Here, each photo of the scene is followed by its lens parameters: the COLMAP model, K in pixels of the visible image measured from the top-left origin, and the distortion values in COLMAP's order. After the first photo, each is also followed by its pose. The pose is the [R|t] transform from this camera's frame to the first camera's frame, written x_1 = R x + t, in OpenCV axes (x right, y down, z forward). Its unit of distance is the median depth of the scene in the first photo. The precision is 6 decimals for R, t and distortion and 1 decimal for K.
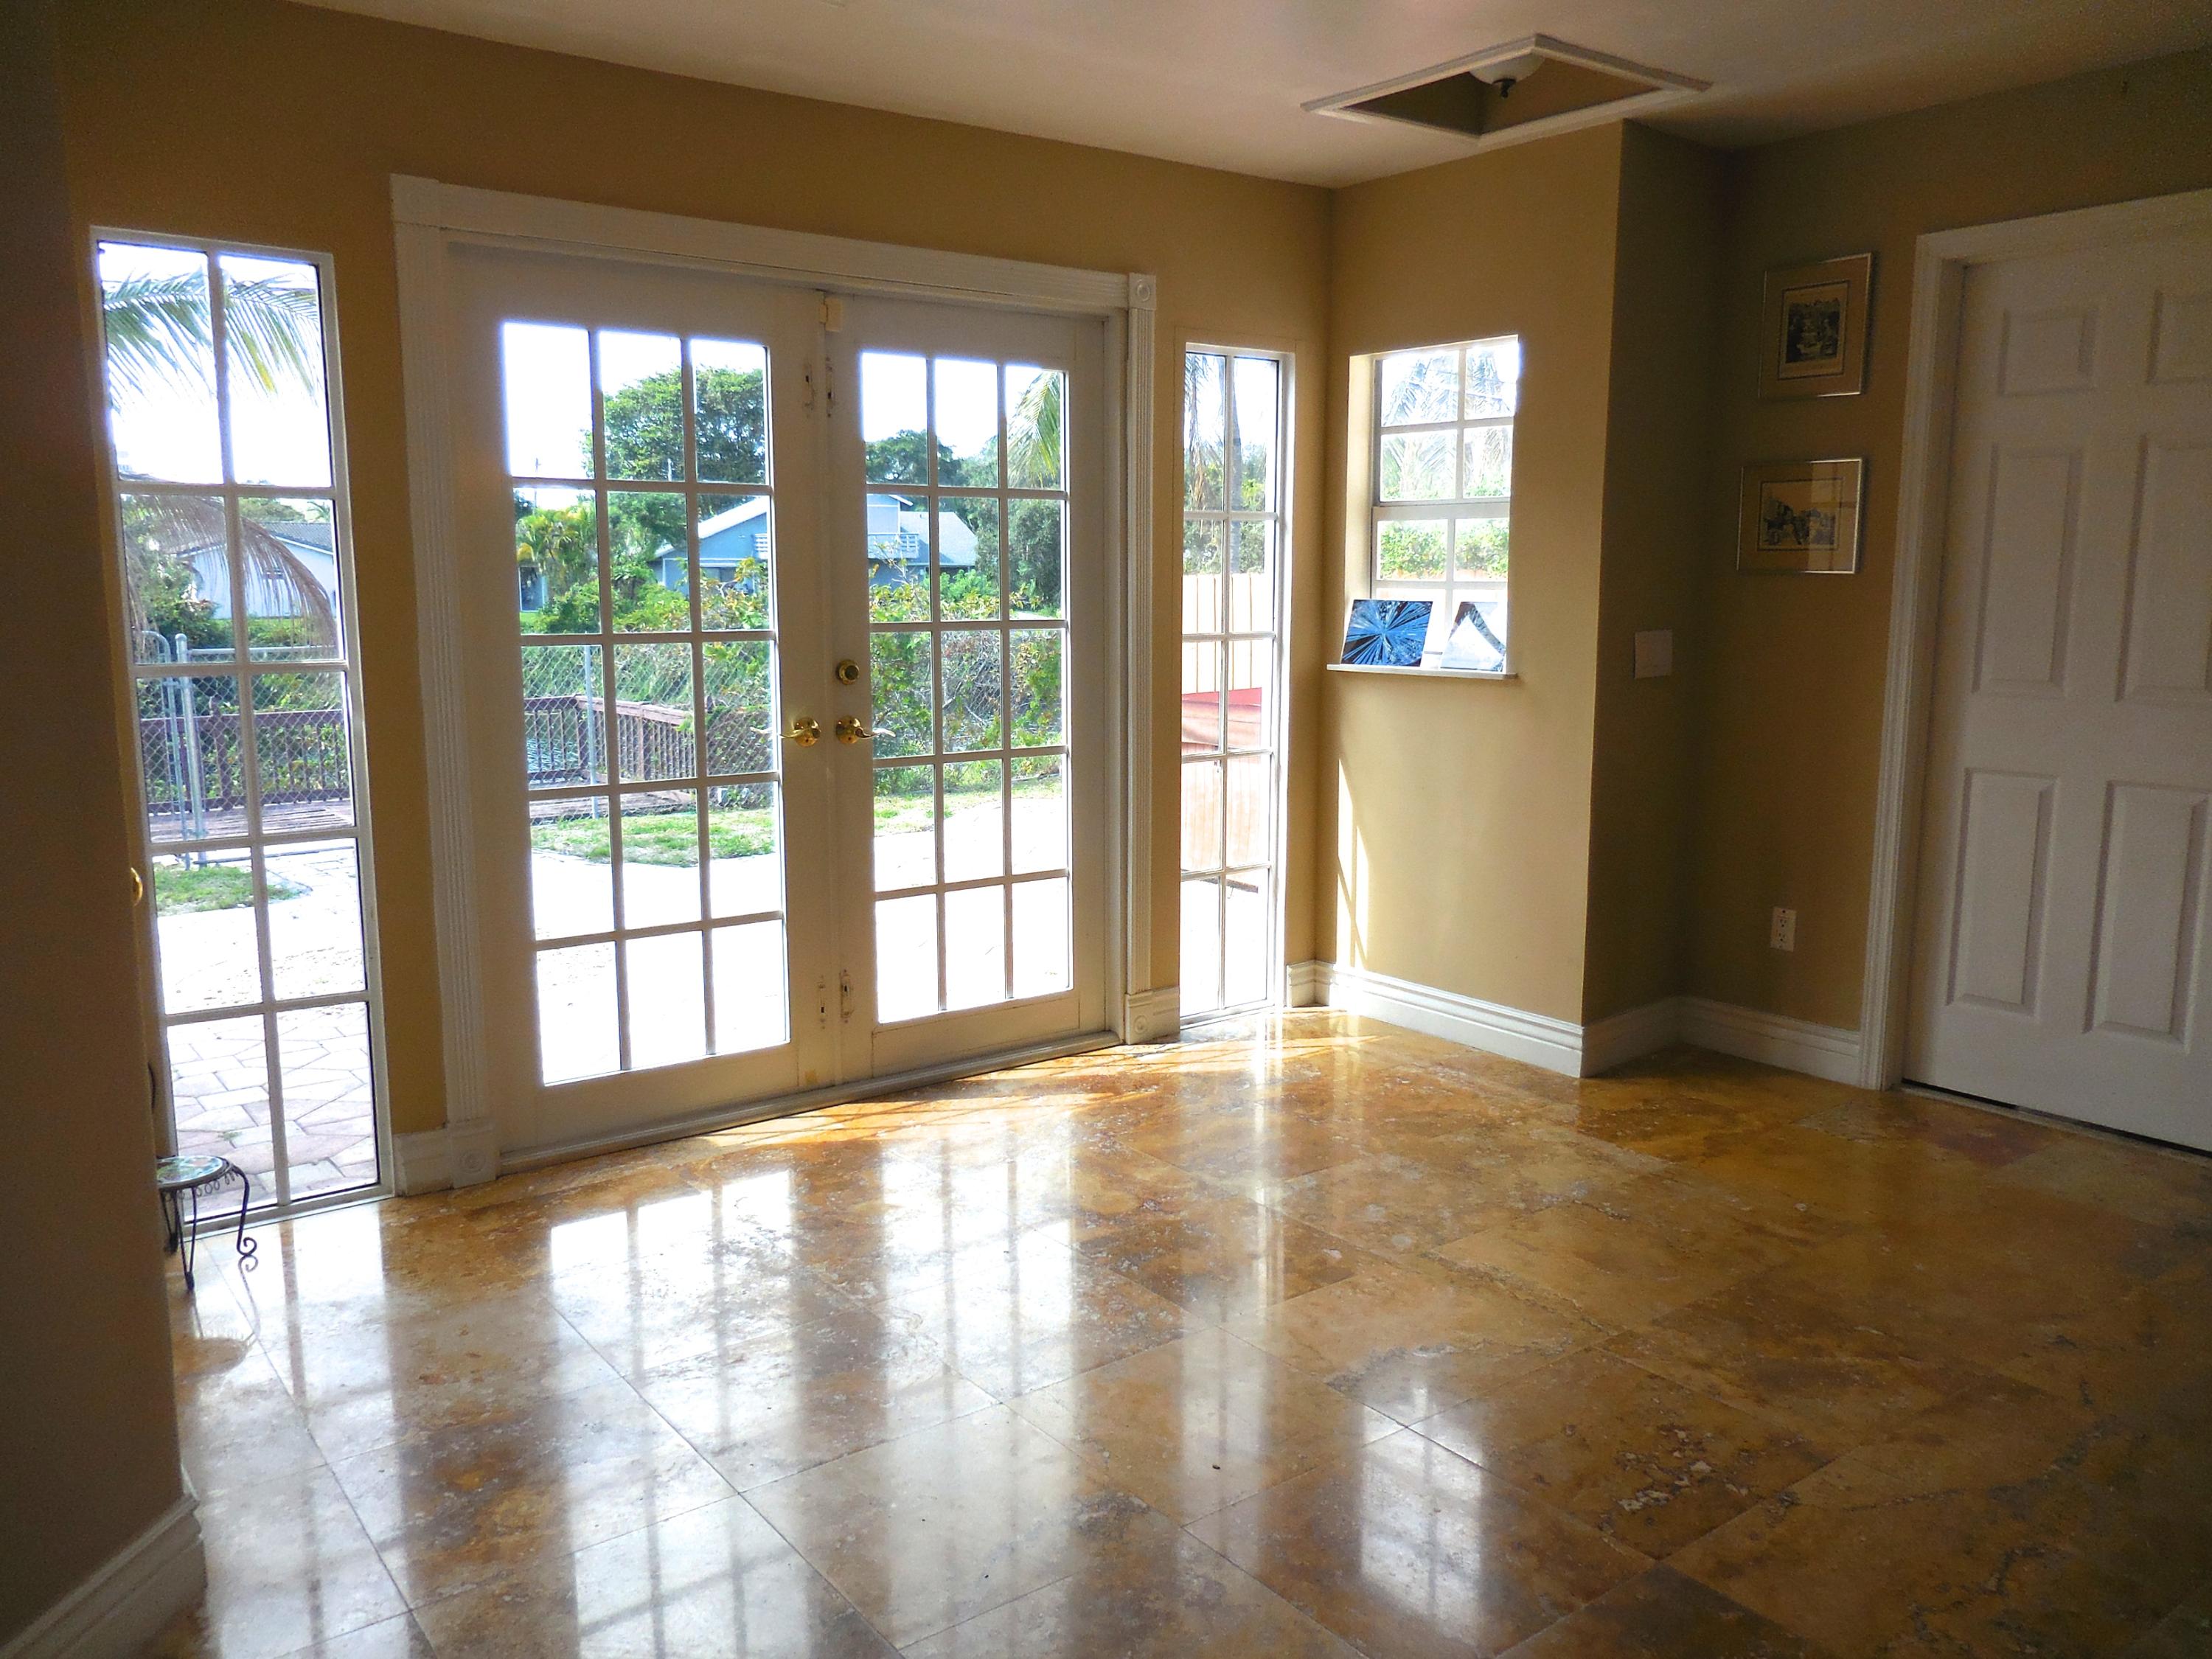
lens RADIAL K [[1690.3, 0, 1107.1], [0, 1690.3, 833.0], [0, 0, 1]] dist [-0.008255, 0.027936]
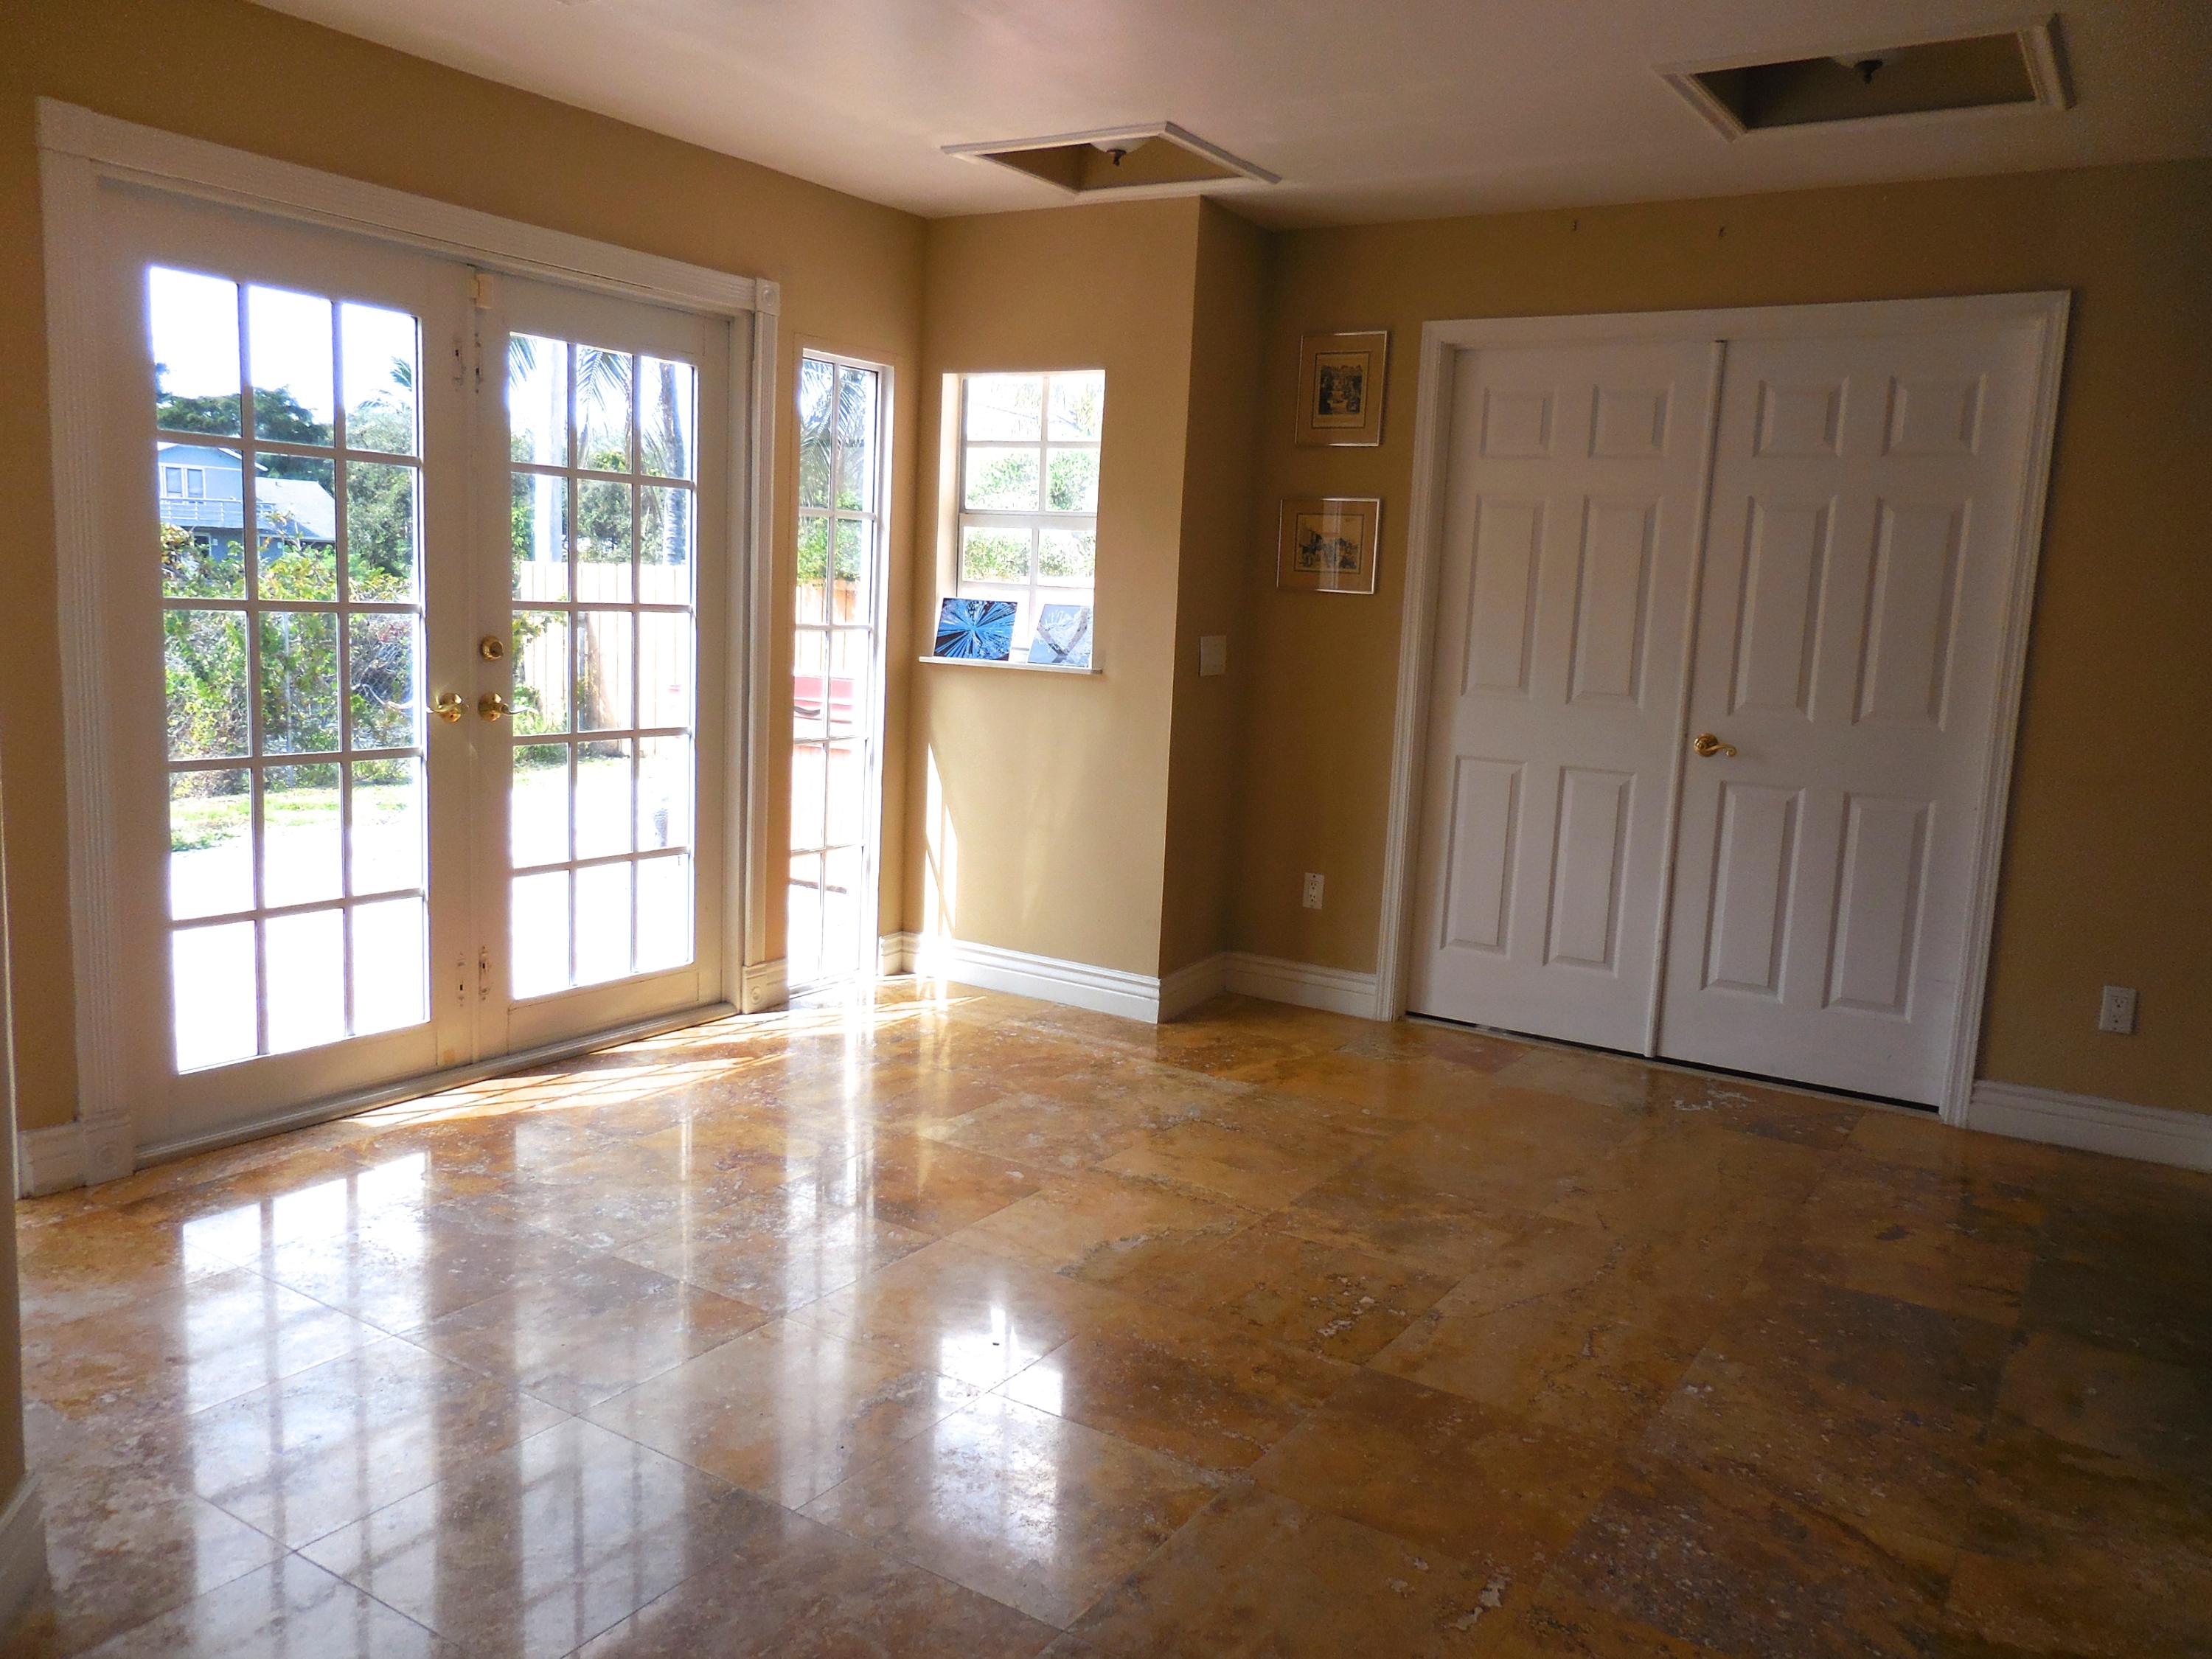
lens RADIAL K [[1690.3, 0, 1113.0], [0, 1690.3, 831.3], [0, 0, 1]] dist [-0.008255, 0.027936]
pose [[0.936913, -0.005644, 0.349517, -0.158116], [0.005959, 0.999982, 0.000172, 0.015095], [-0.349512, 0.001921, 0.936930, -0.067164]]
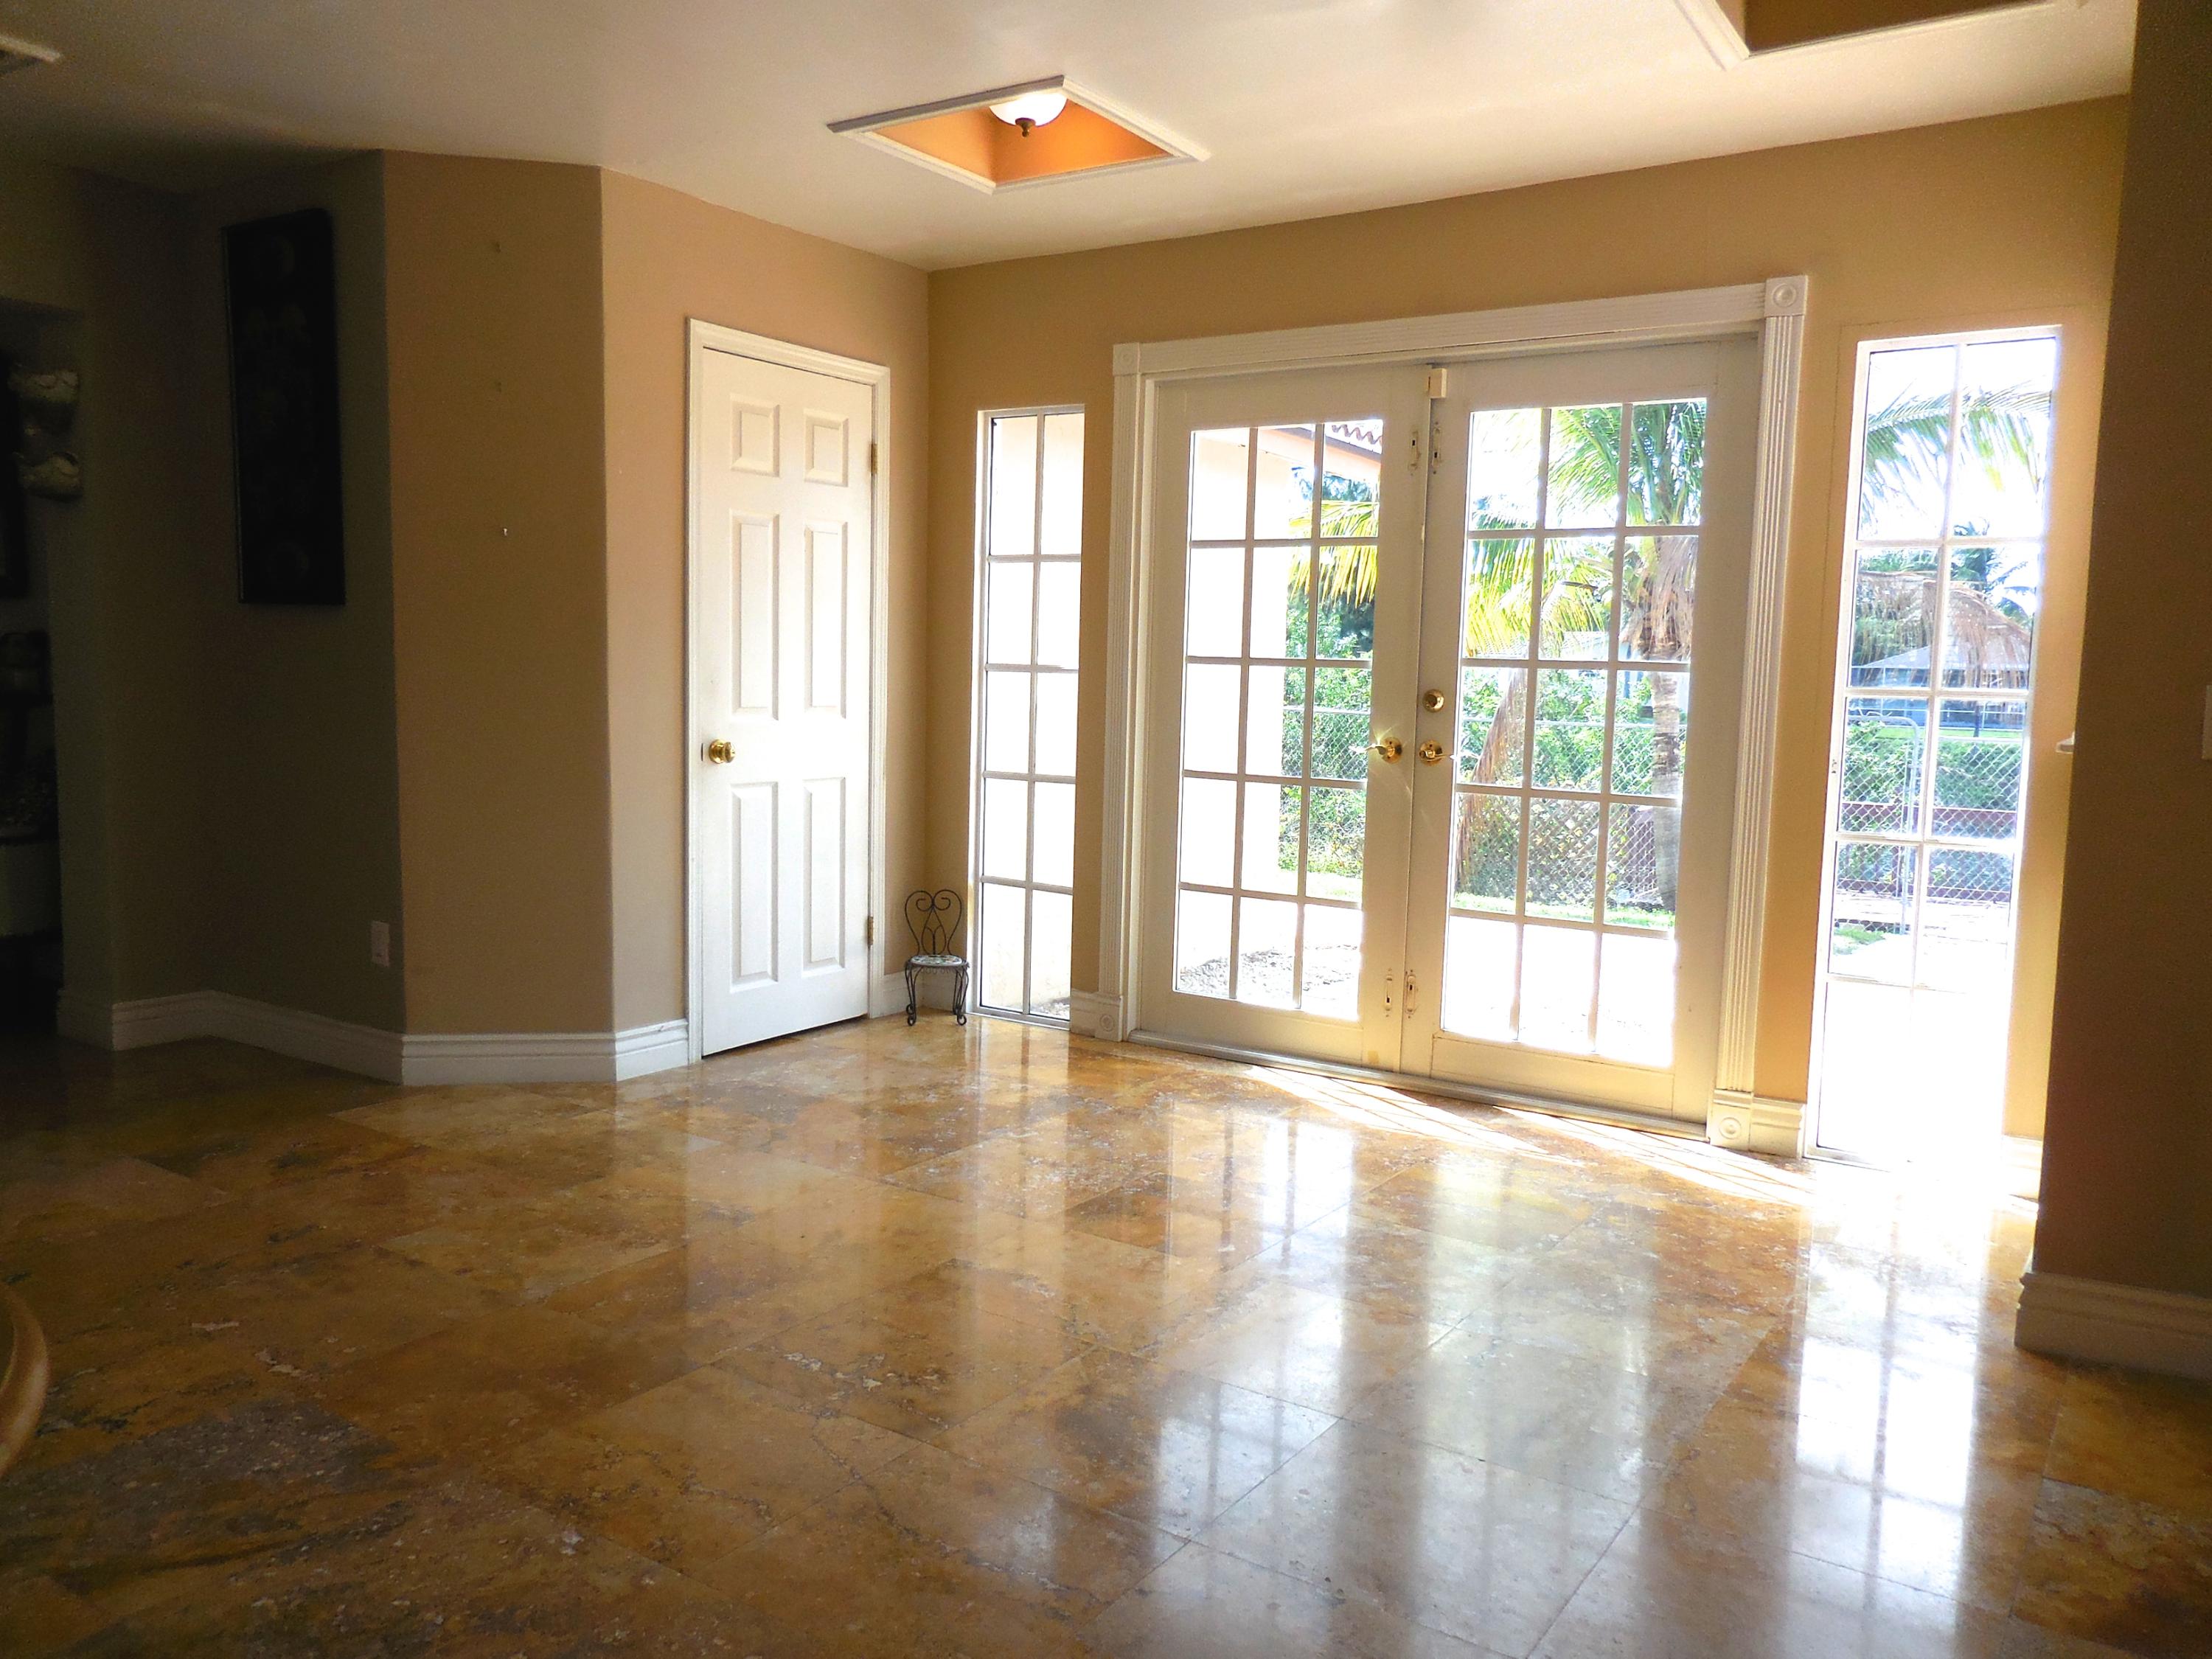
lens RADIAL K [[1690.3, 0, 1104.5], [0, 1690.3, 825.6], [0, 0, 1]] dist [-0.008255, 0.027936]
pose [[0.318519, 0.097367, -0.942903, 0.829072], [-0.170552, 0.984364, 0.044034, -0.027205], [0.932447, 0.146788, 0.330145, 0.442211]]
